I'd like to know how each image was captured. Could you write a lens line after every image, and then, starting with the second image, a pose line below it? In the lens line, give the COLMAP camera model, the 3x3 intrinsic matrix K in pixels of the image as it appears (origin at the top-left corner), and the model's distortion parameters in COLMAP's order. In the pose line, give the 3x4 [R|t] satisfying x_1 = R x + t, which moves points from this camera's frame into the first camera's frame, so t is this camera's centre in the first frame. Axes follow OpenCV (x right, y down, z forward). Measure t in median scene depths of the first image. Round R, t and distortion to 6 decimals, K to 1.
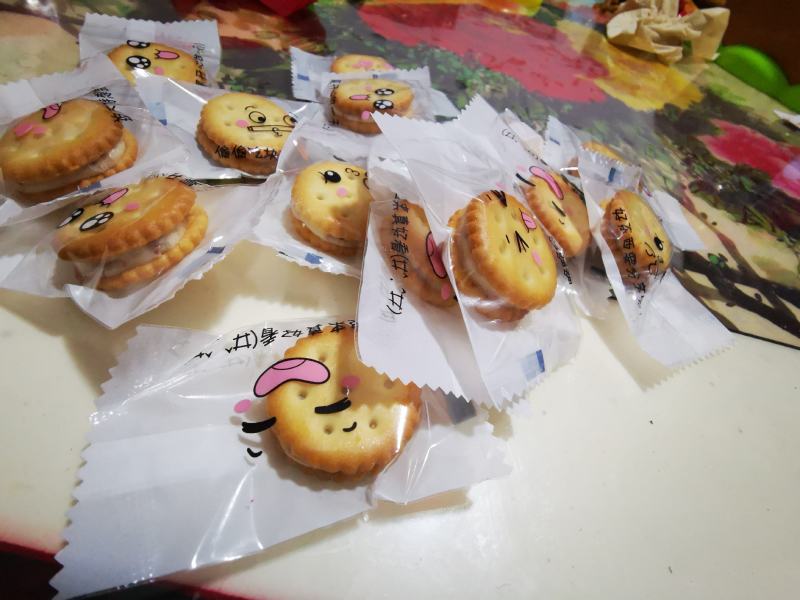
lens RADIAL K [[399.3, 0, 398.3], [0, 399.3, 294.0], [0, 0, 1]] dist [-0.036976, 0.041068]
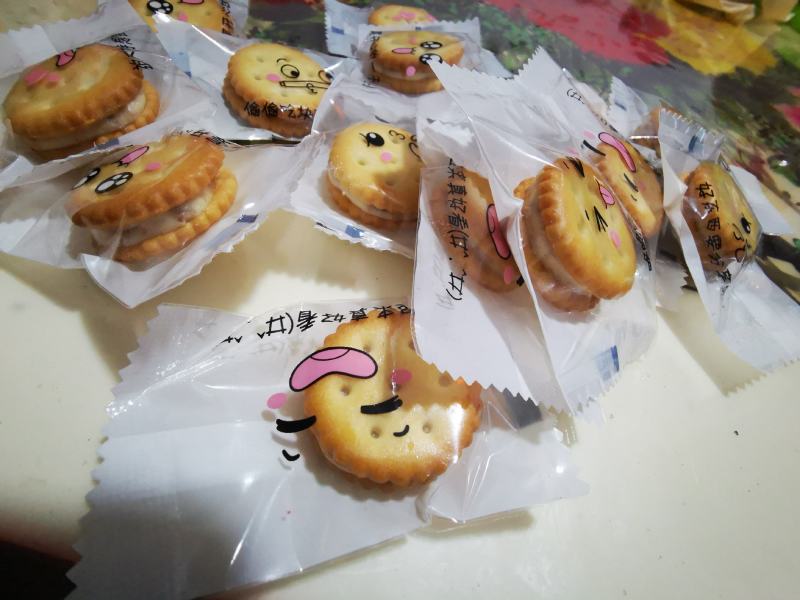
lens RADIAL K [[399.3, 0, 398.3], [0, 399.3, 294.0], [0, 0, 1]] dist [-0.036976, 0.041068]
pose [[0.998512, 0.034002, -0.042631, -0.076588], [-0.031455, 0.997759, 0.059057, -0.007611], [0.044544, -0.057628, 0.997344, 0.122743]]
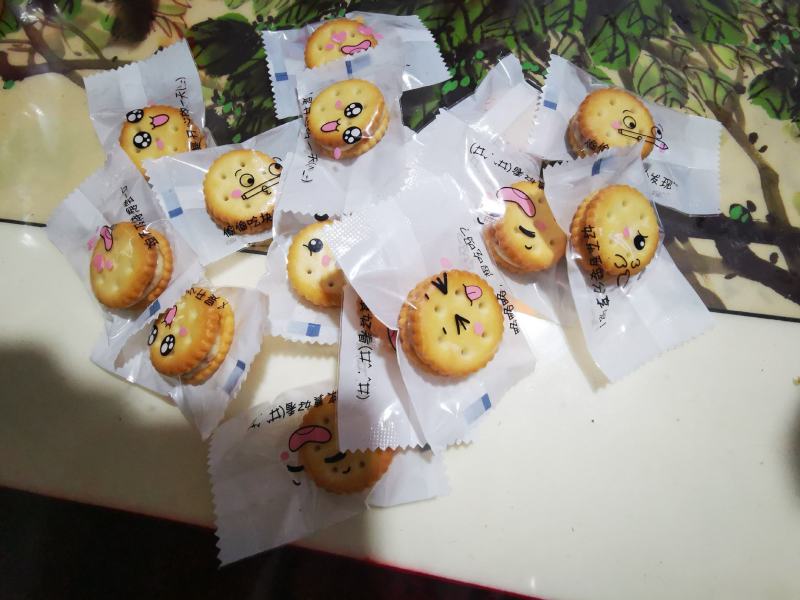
lens RADIAL K [[399.3, 0, 398.3], [0, 399.3, 294.0], [0, 0, 1]] dist [-0.036976, 0.041068]
pose [[0.963448, -0.092829, -0.251296, 0.416731], [0.187040, 0.904648, 0.382920, -0.673689], [0.191789, -0.415926, 0.888945, -0.073542]]
